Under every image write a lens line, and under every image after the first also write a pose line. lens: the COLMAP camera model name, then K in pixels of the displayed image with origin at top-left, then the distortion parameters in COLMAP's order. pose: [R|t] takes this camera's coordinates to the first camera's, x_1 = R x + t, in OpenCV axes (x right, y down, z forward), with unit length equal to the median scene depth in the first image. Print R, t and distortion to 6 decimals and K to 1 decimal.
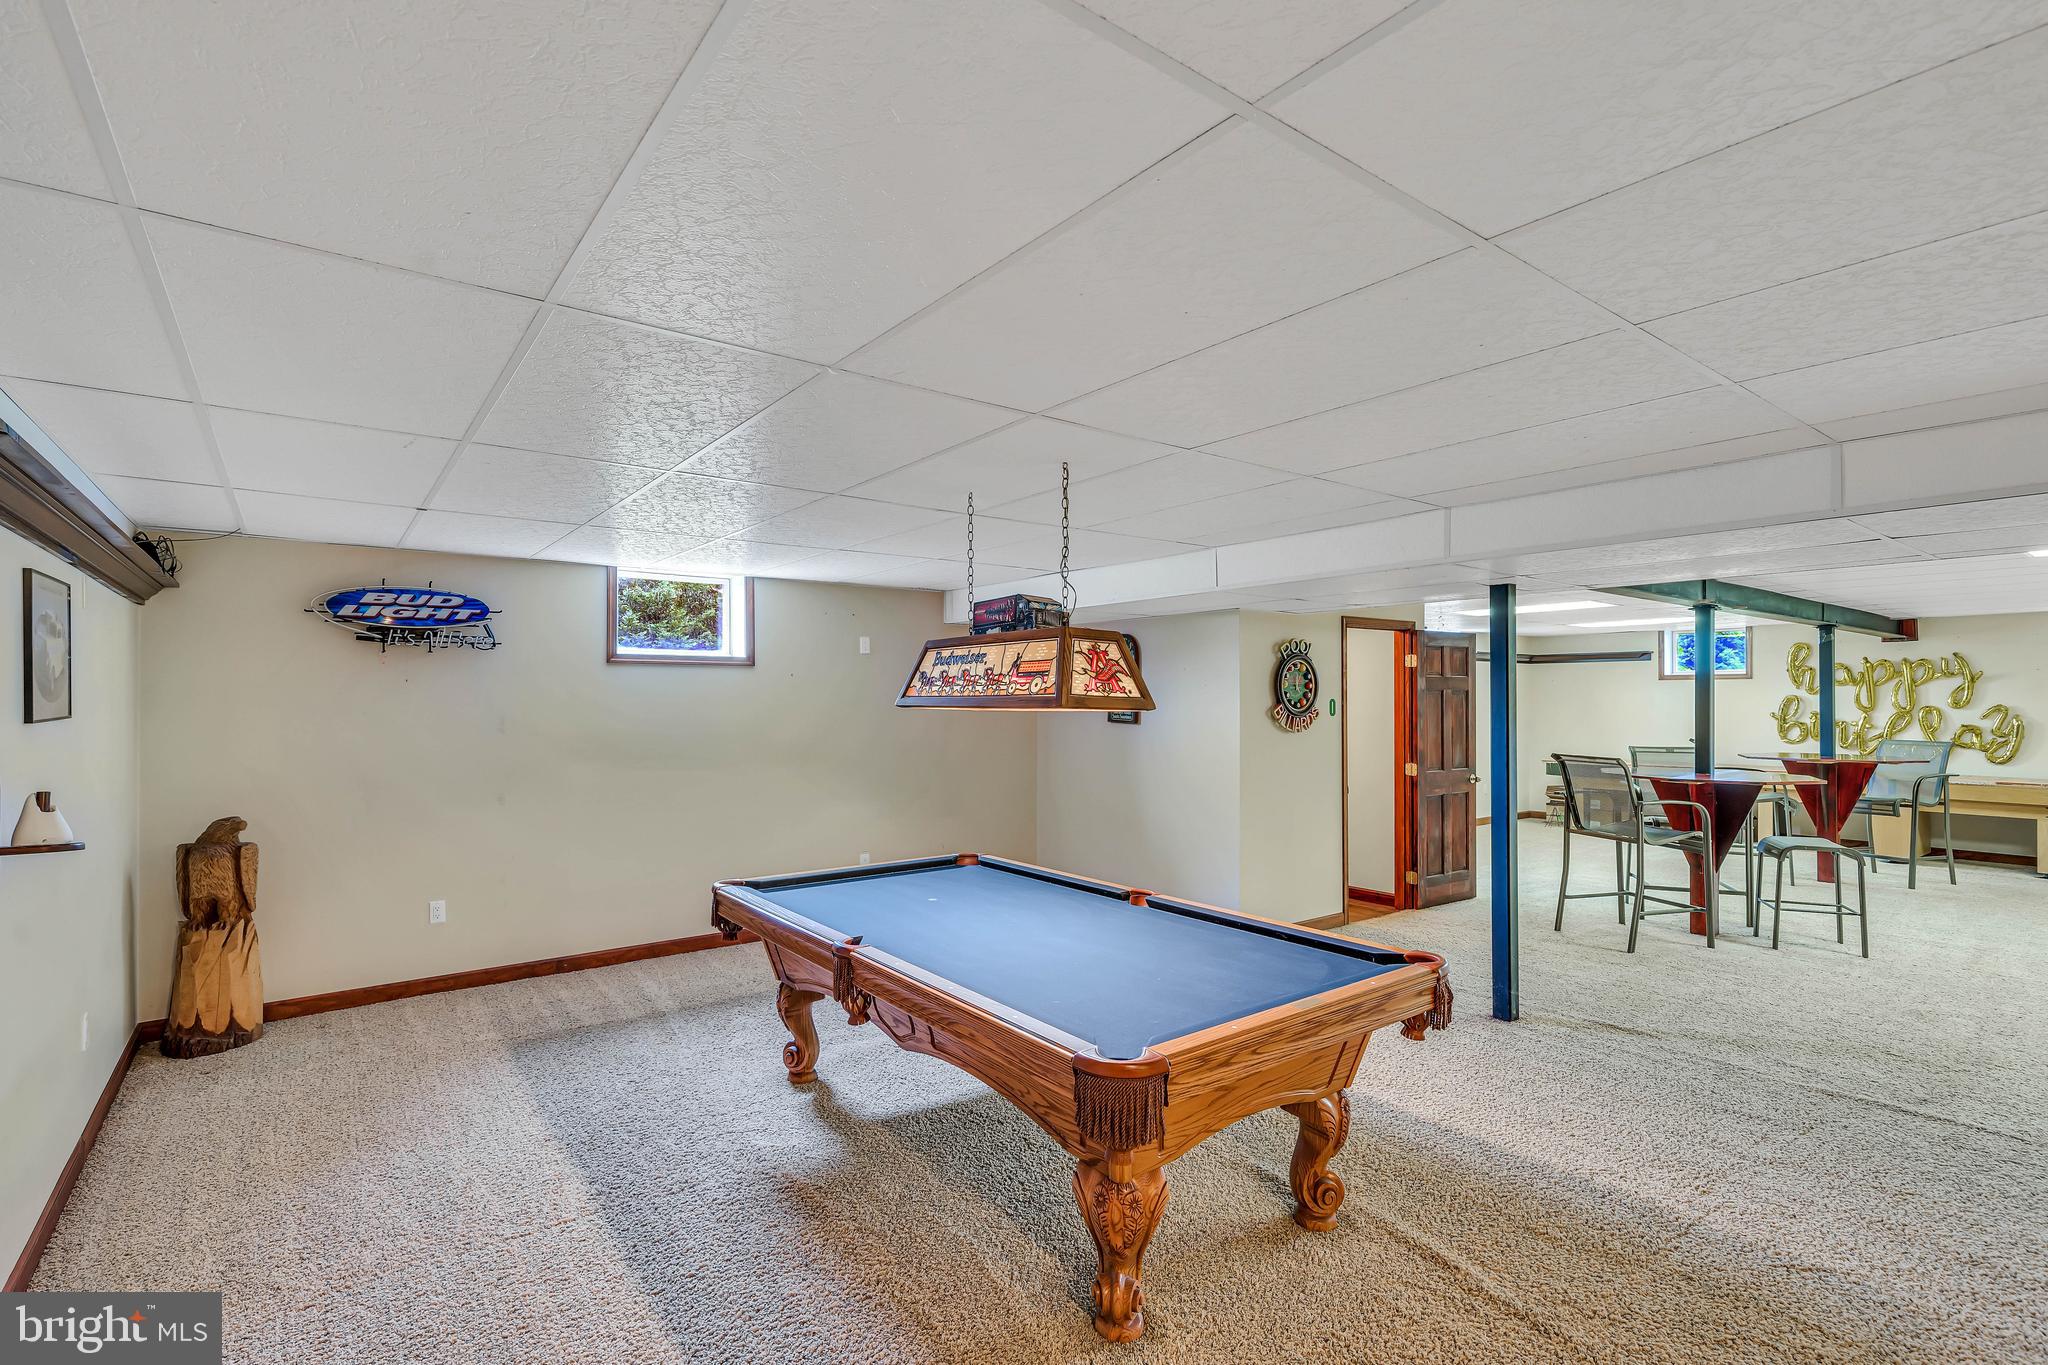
lens RADIAL K [[938.2, 0, 1015.6], [0, 938.2, 701.0], [0, 0, 1]] dist [-0.000825, 0.001042]
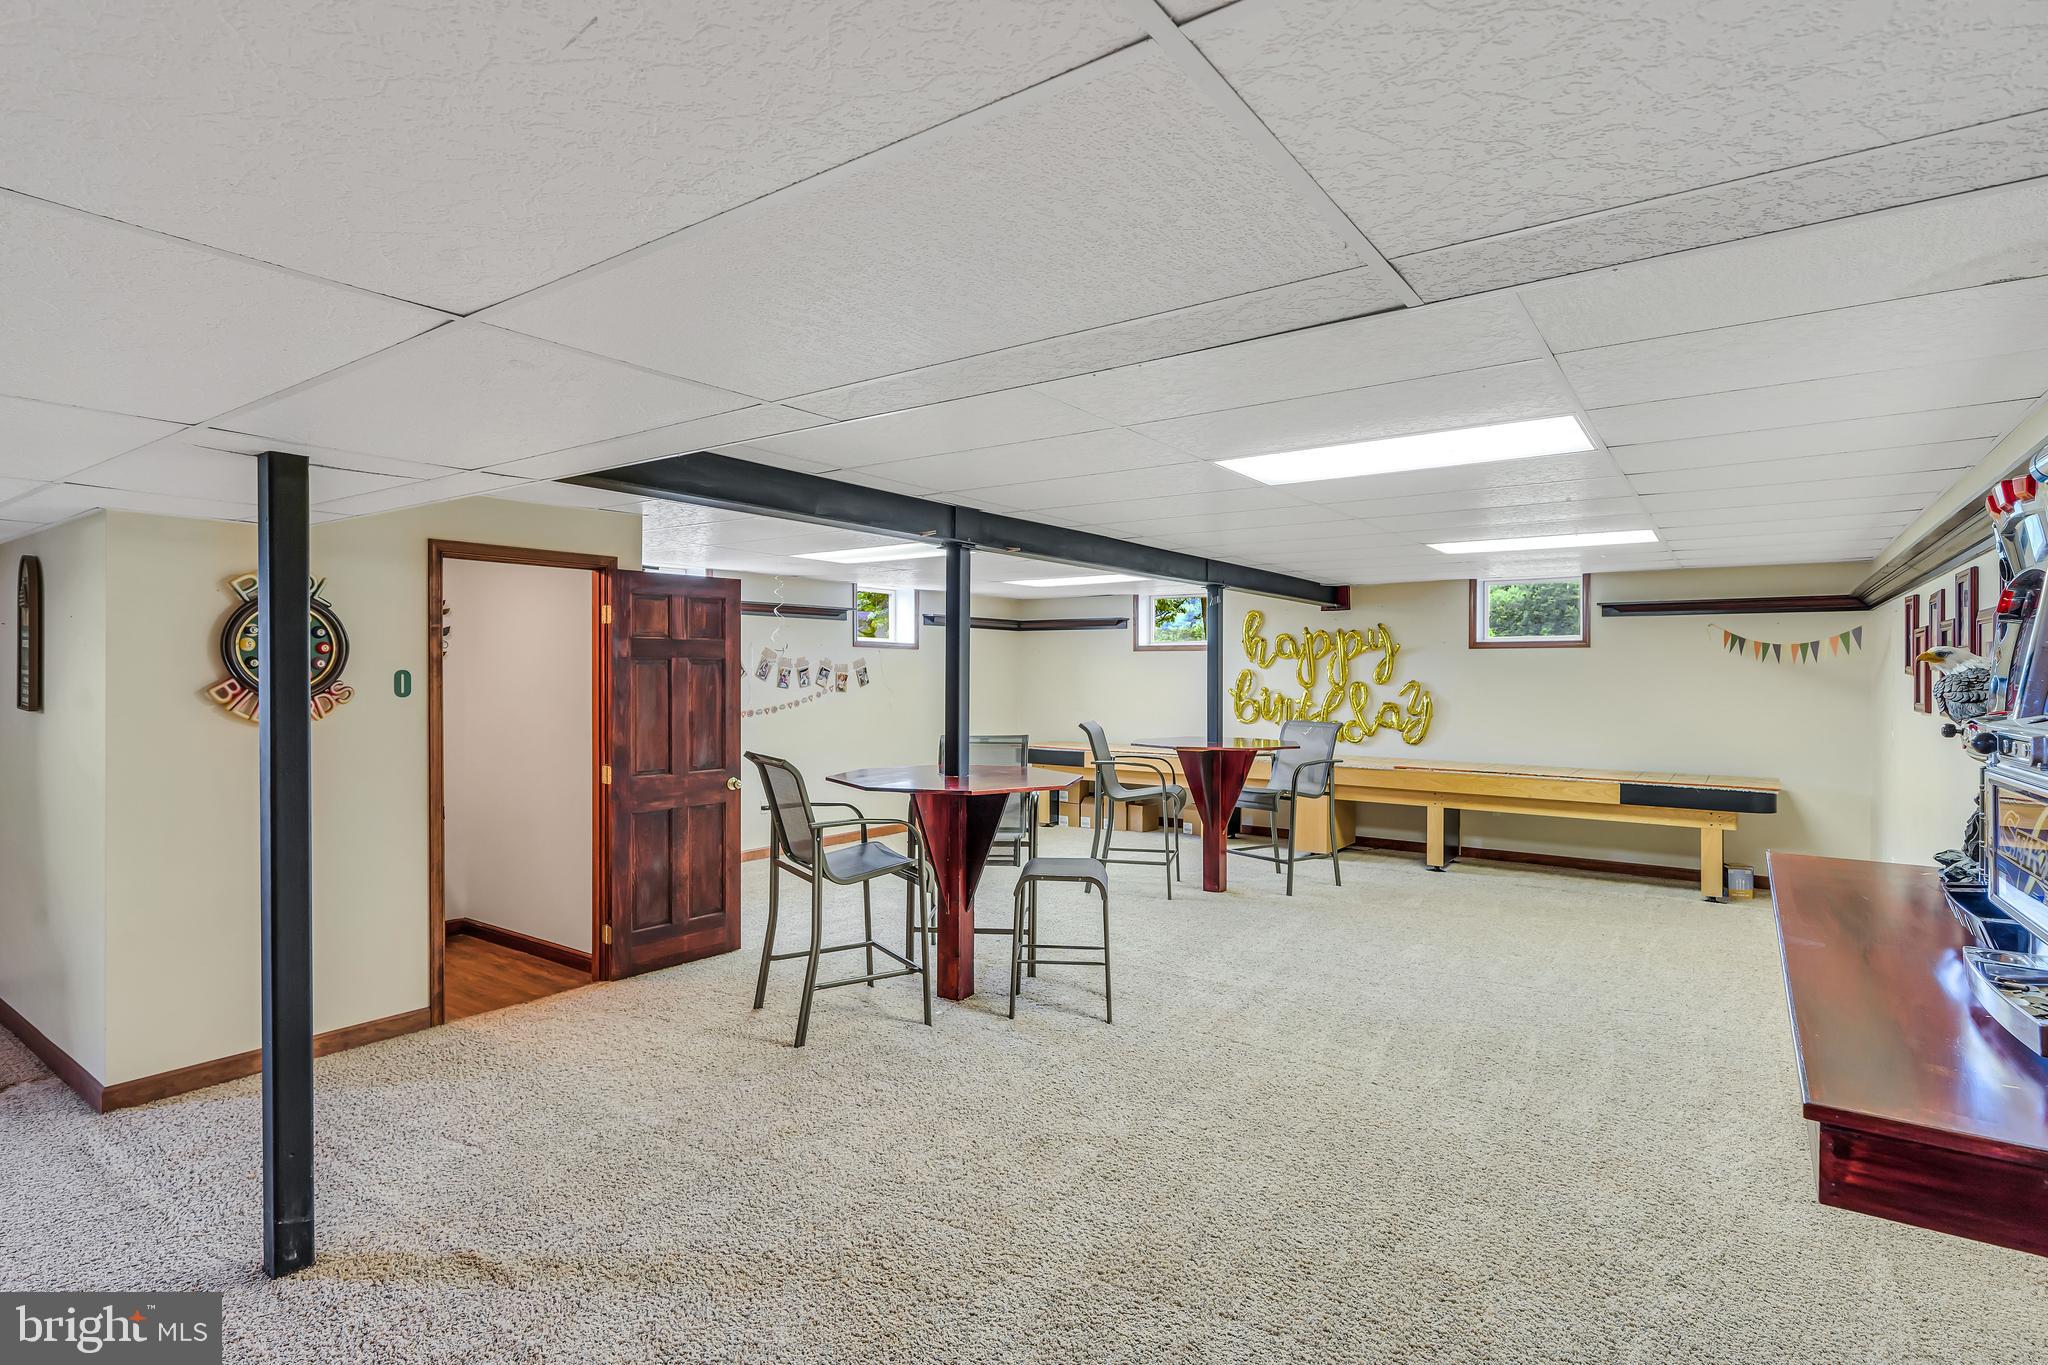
lens RADIAL K [[1015.9, 0, 1021.2], [0, 1015.9, 676.2], [0, 0, 1]] dist [-0.000769, -0.000060]
pose [[0.953801, 0.003539, 0.300418, 0.378444], [-0.004512, 0.999987, 0.002545, -0.001042], [-0.300405, -0.003783, 0.953804, 0.163490]]
